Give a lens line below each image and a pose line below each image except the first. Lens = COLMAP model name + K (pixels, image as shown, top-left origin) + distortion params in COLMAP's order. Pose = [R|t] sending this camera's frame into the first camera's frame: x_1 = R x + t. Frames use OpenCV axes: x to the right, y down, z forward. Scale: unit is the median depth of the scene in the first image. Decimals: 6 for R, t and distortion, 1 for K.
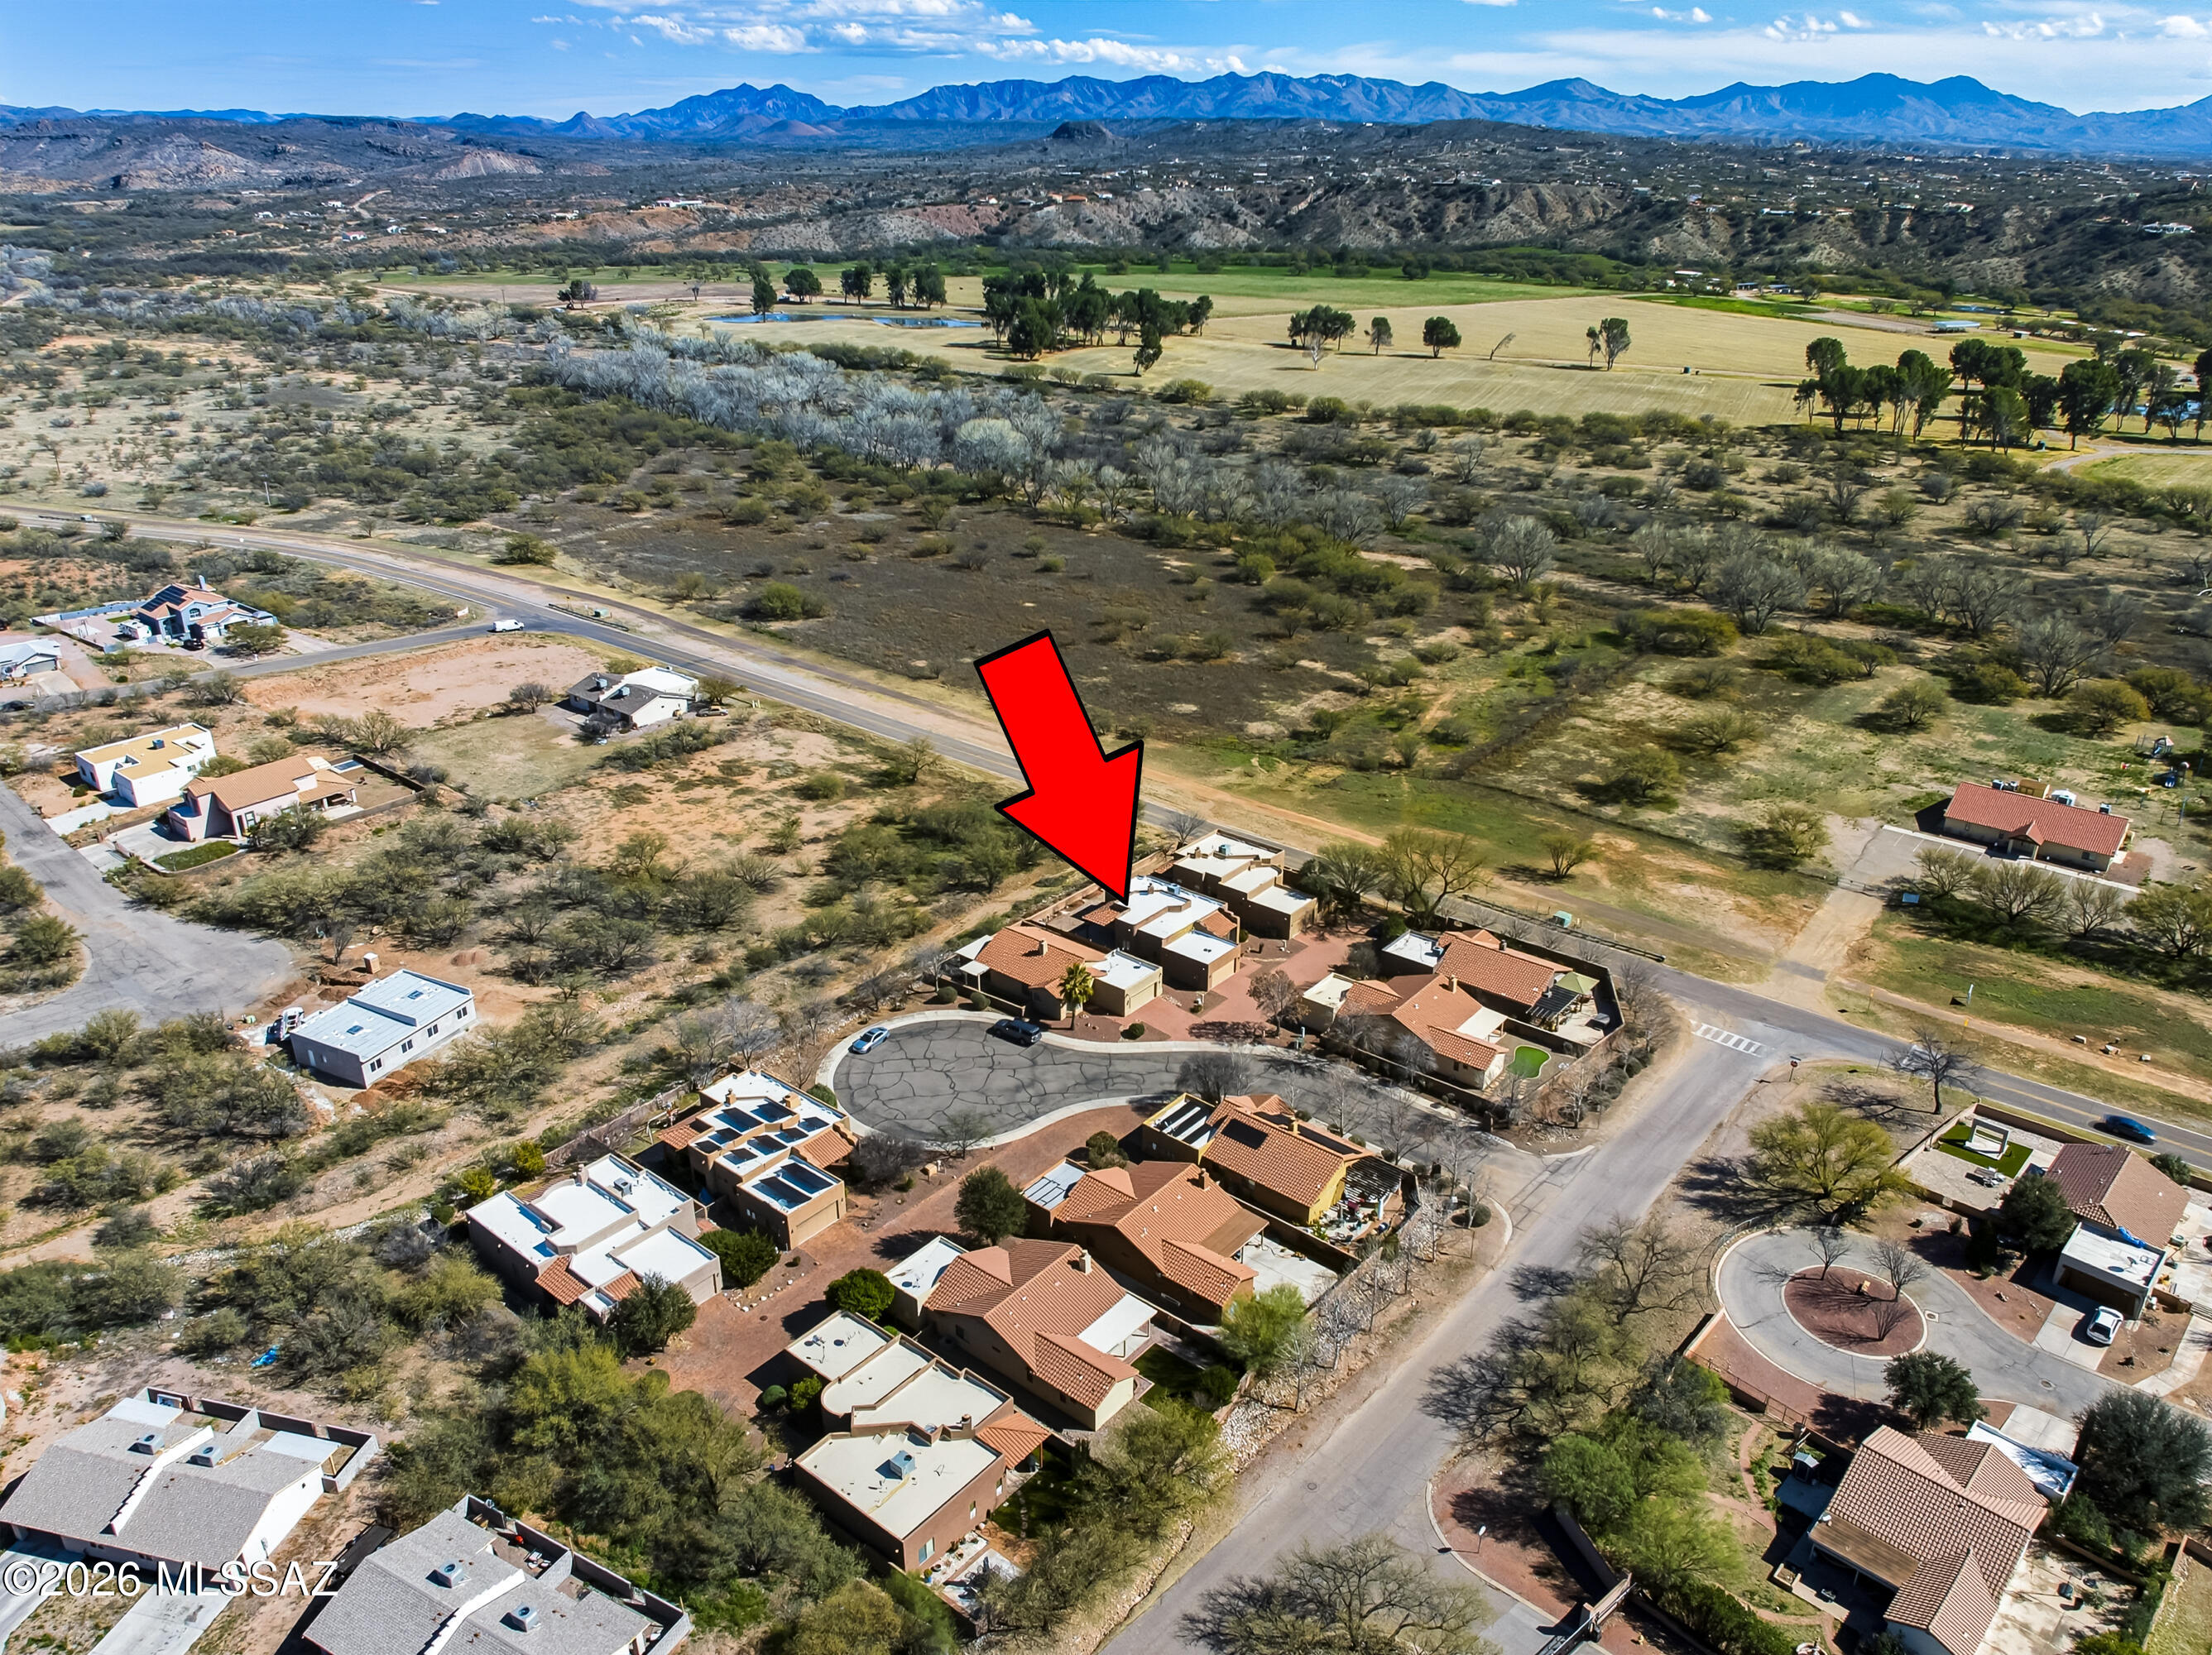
lens RADIAL K [[1556.6, 0, 1107.5], [0, 1556.6, 816.7], [0, 0, 1]] dist [-0.052082, 0.031530]
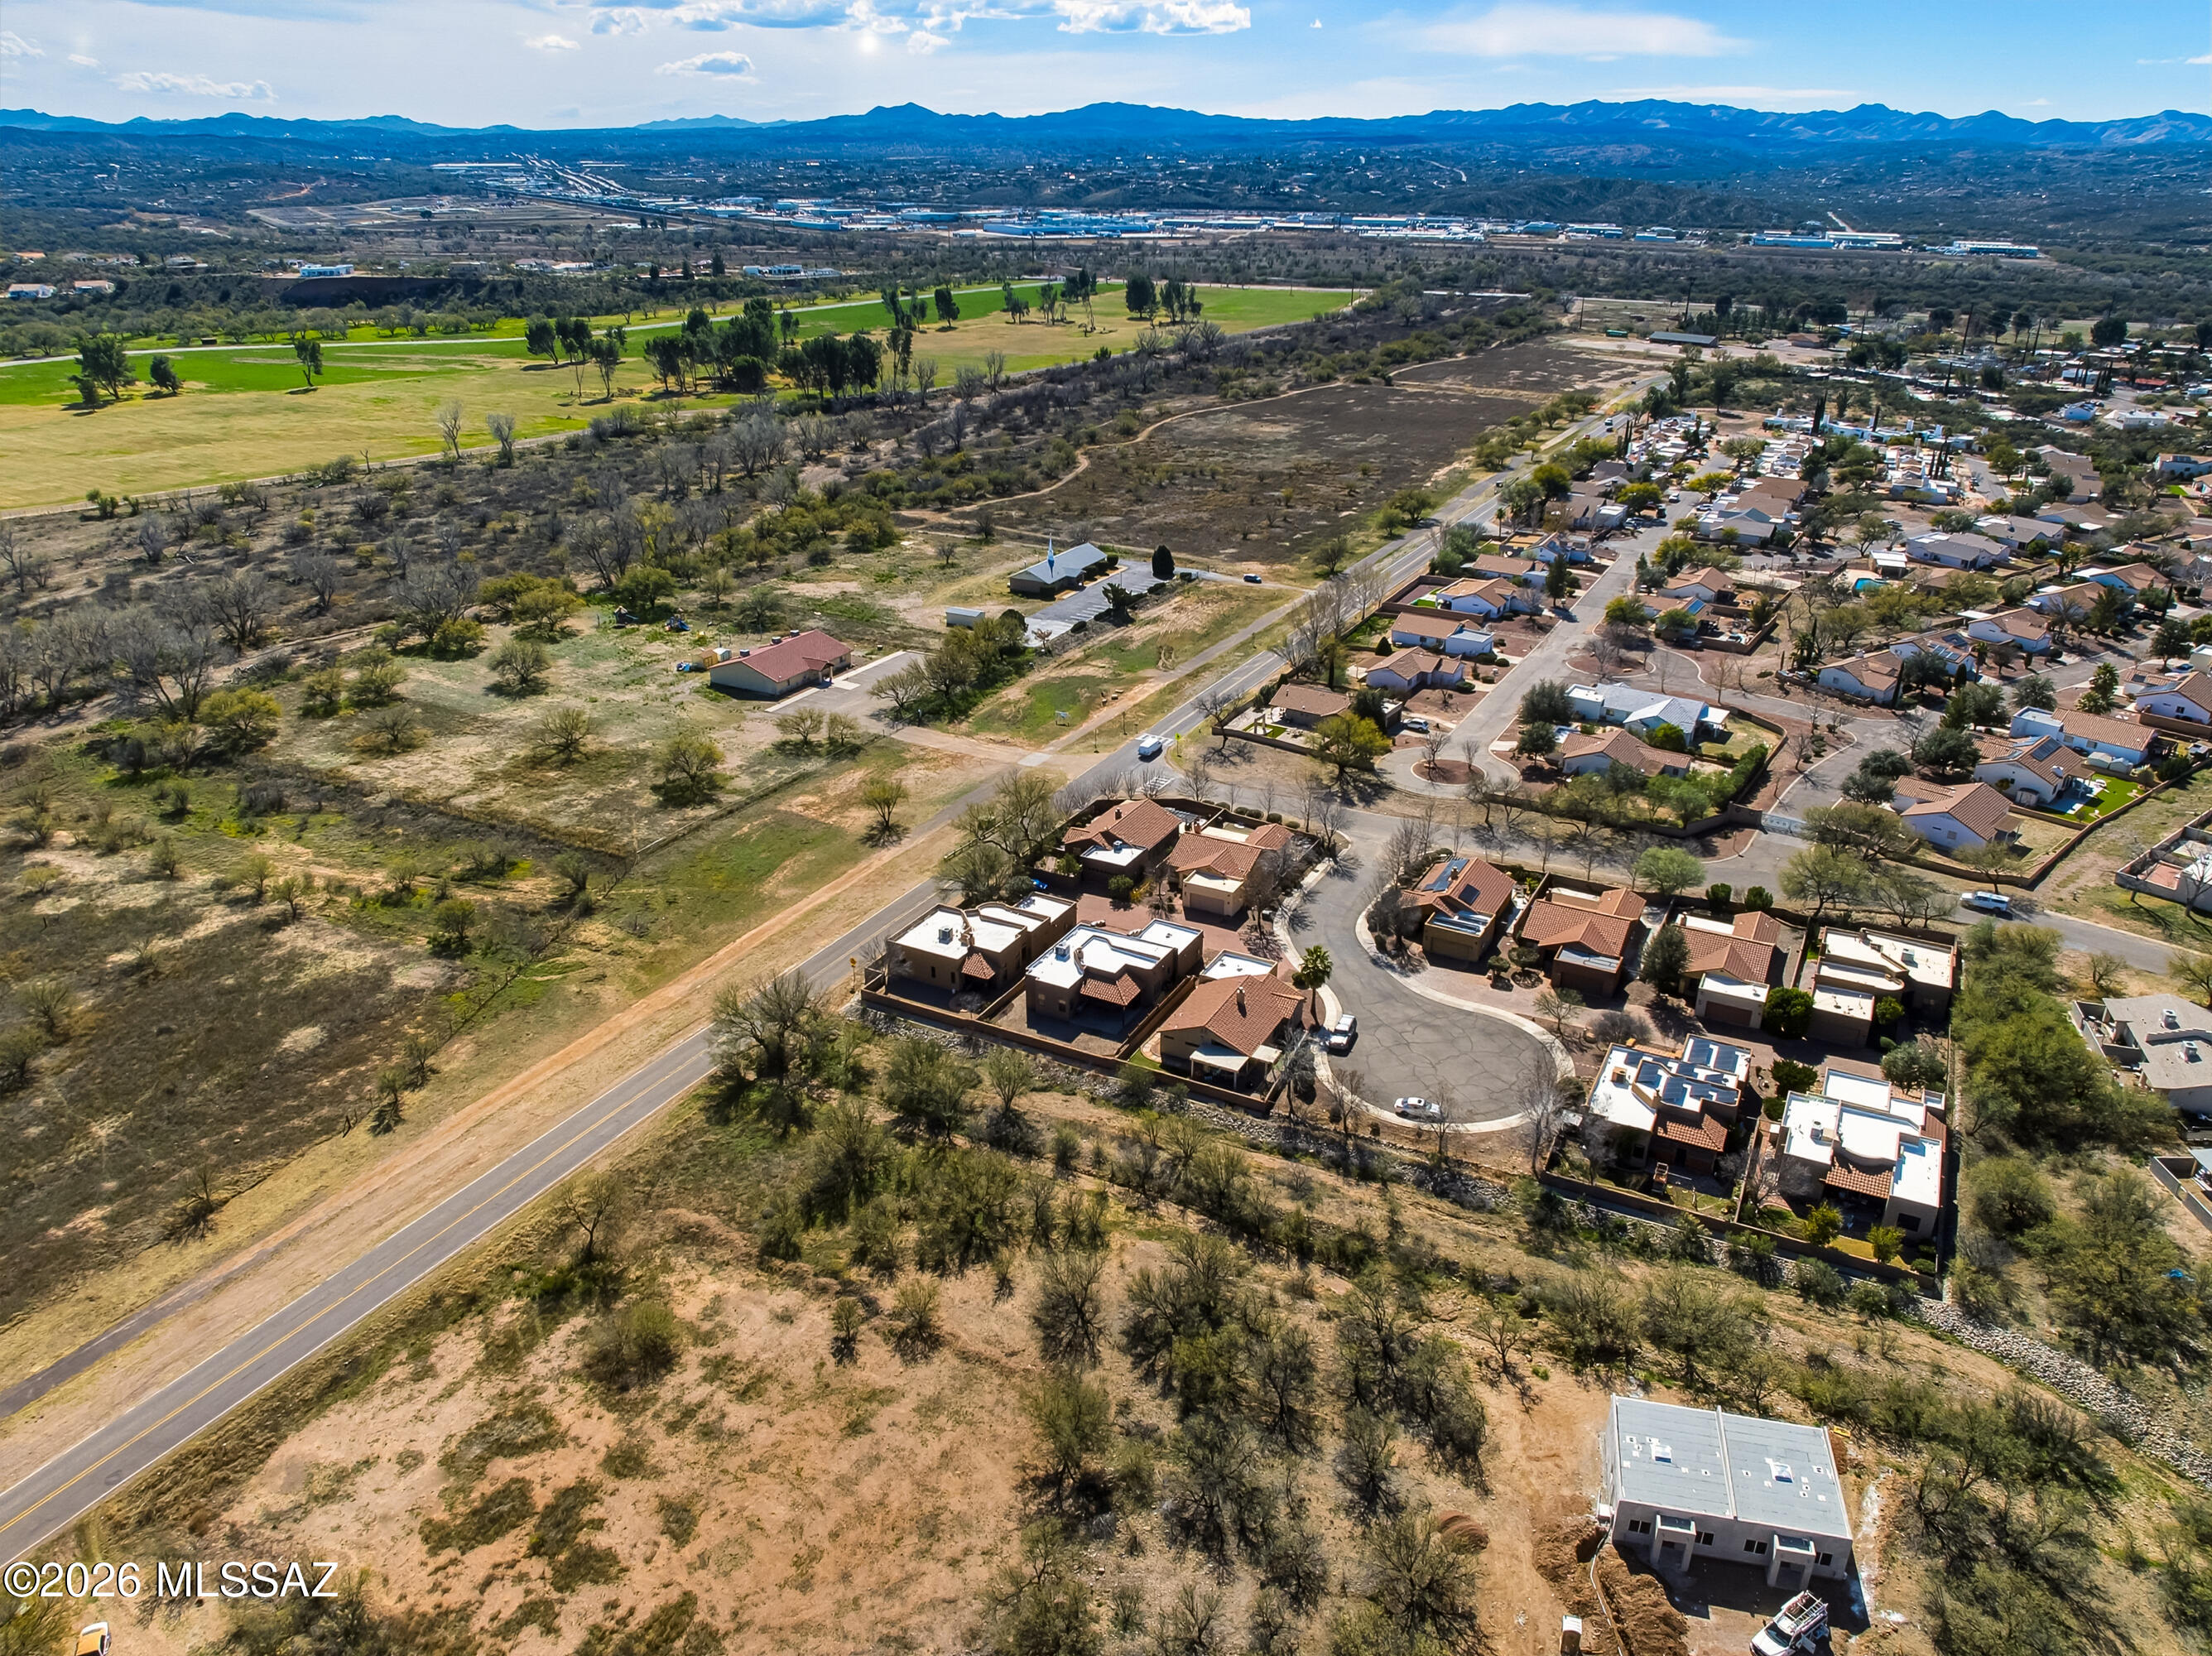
lens RADIAL K [[1550.4, 0, 1109.3], [0, 1550.4, 824.4], [0, 0, 1]] dist [-0.037184, -0.000617]
pose [[-0.200422, -0.397042, 0.895650, -0.618521], [0.381477, 0.810422, 0.444625, -0.336197], [-0.902389, 0.430783, -0.010964, 0.781832]]
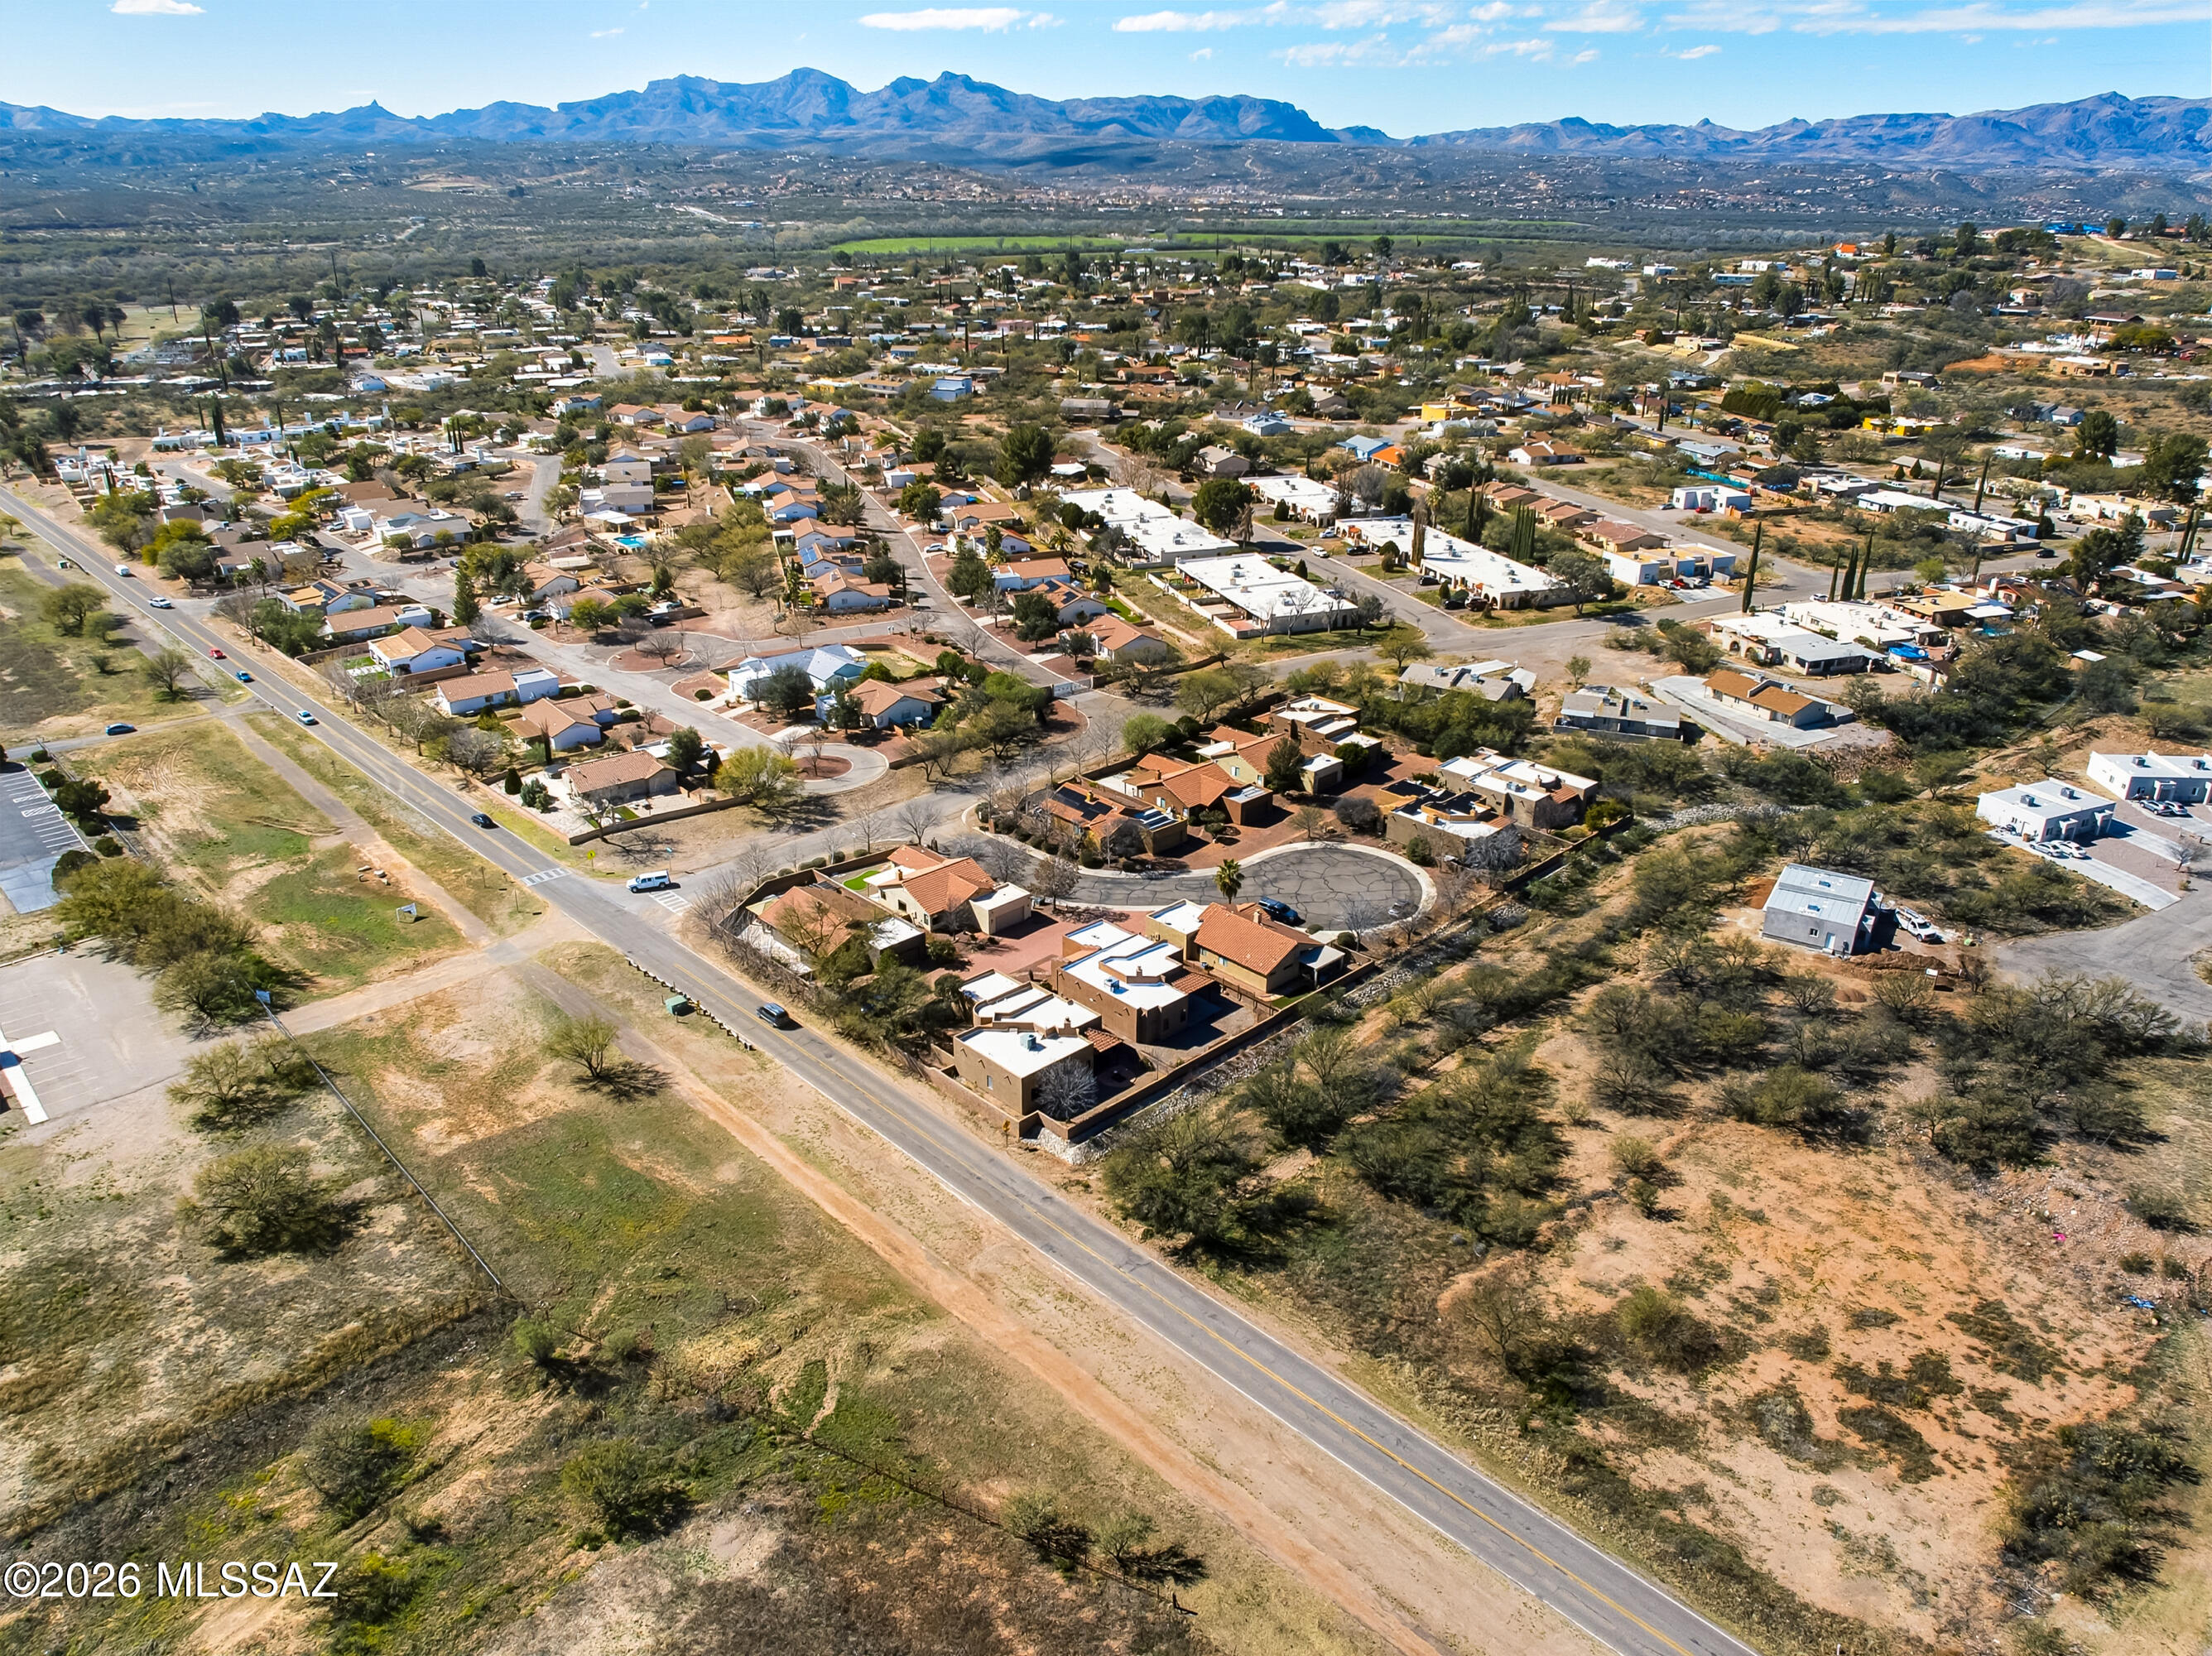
lens RADIAL K [[1556.8, 0, 1107.5], [0, 1556.8, 817.2], [0, 0, 1]] dist [-0.052082, 0.031530]
pose [[-0.993071, -0.057700, 0.102379, -0.033464], [0.034728, 0.688179, 0.724709, -0.545531], [-0.112271, 0.723243, -0.681406, 1.261944]]
